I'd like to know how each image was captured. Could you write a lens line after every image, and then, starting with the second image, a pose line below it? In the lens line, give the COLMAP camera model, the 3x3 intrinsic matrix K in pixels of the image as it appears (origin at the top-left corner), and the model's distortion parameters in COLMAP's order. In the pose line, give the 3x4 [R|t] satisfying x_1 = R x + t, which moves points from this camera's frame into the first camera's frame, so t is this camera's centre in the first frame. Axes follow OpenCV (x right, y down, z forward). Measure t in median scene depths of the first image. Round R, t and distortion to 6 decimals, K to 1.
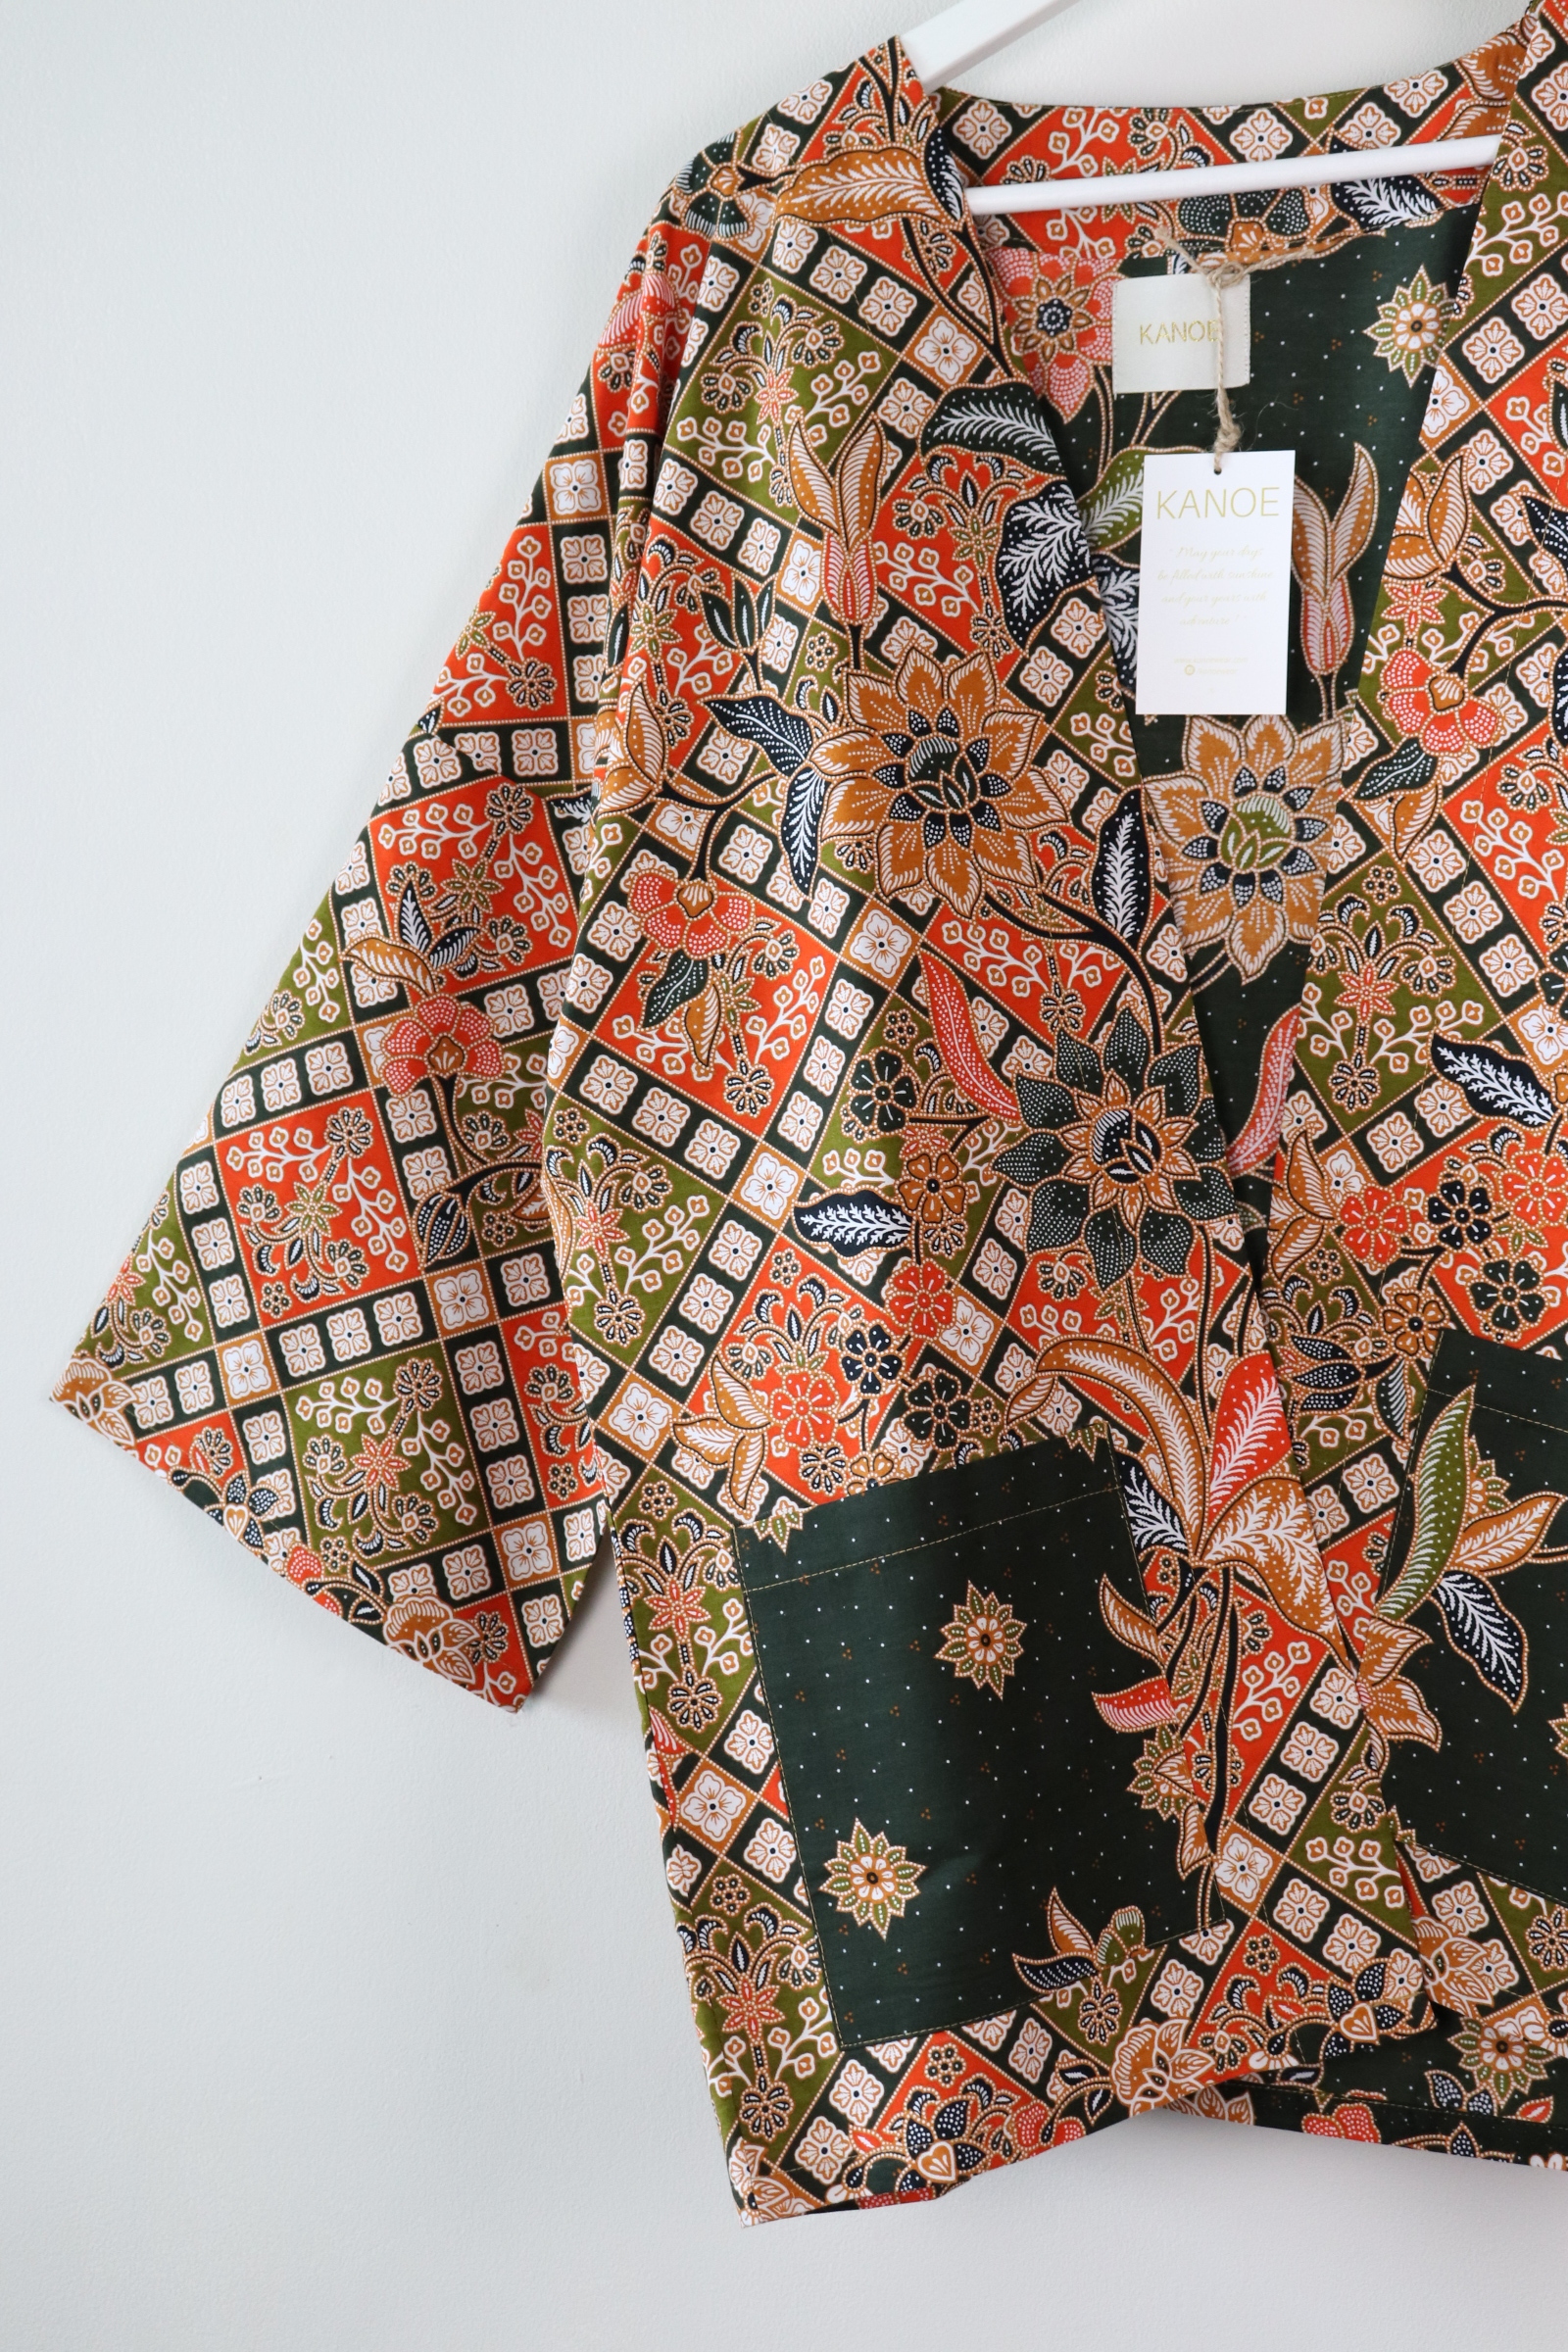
lens RADIAL K [[3240.3, 0, 779.2], [0, 3240.3, 1149.8], [0, 0, 1]] dist [-0.006617, 0.324406]
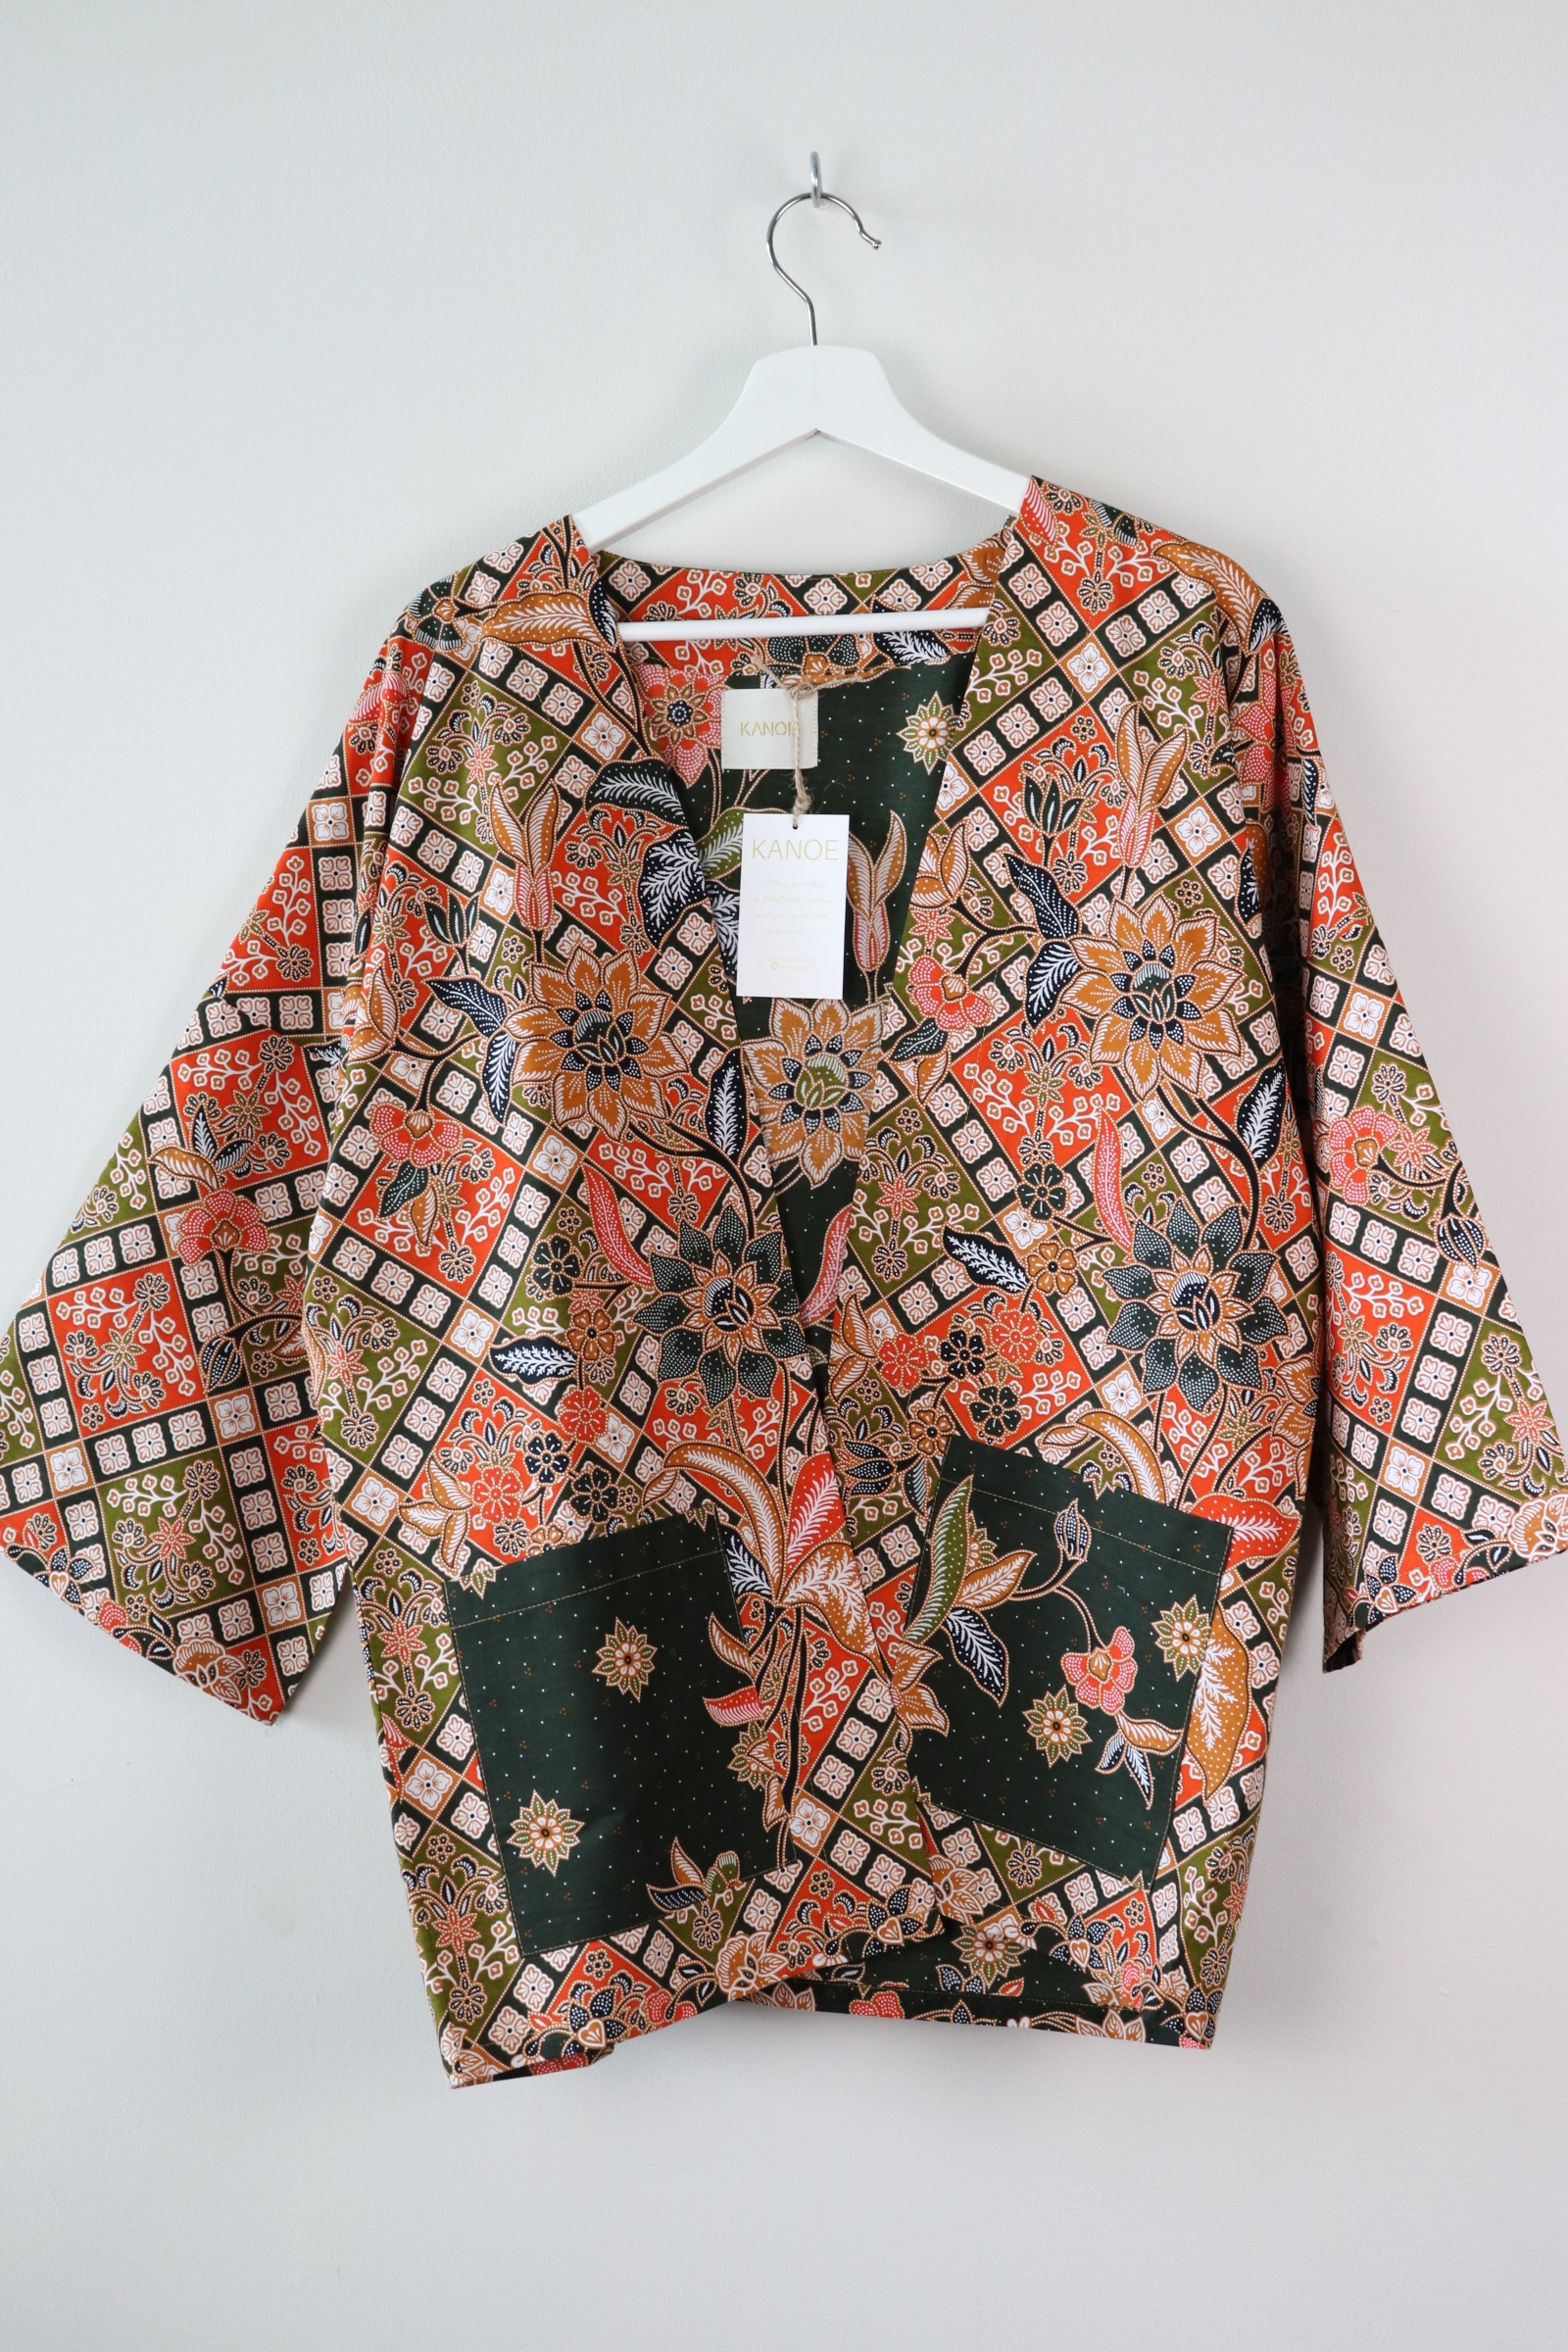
lens RADIAL K [[2926.2, 0, 784.0], [0, 2926.2, 1176.0], [0, 0, 1]] dist [-0.047542, 0.192470]
pose [[0.990320, 0.009252, 0.138495, -0.044370], [-0.003908, 0.999239, -0.038806, -0.007824], [-0.138749, 0.037889, 0.989603, -0.252535]]
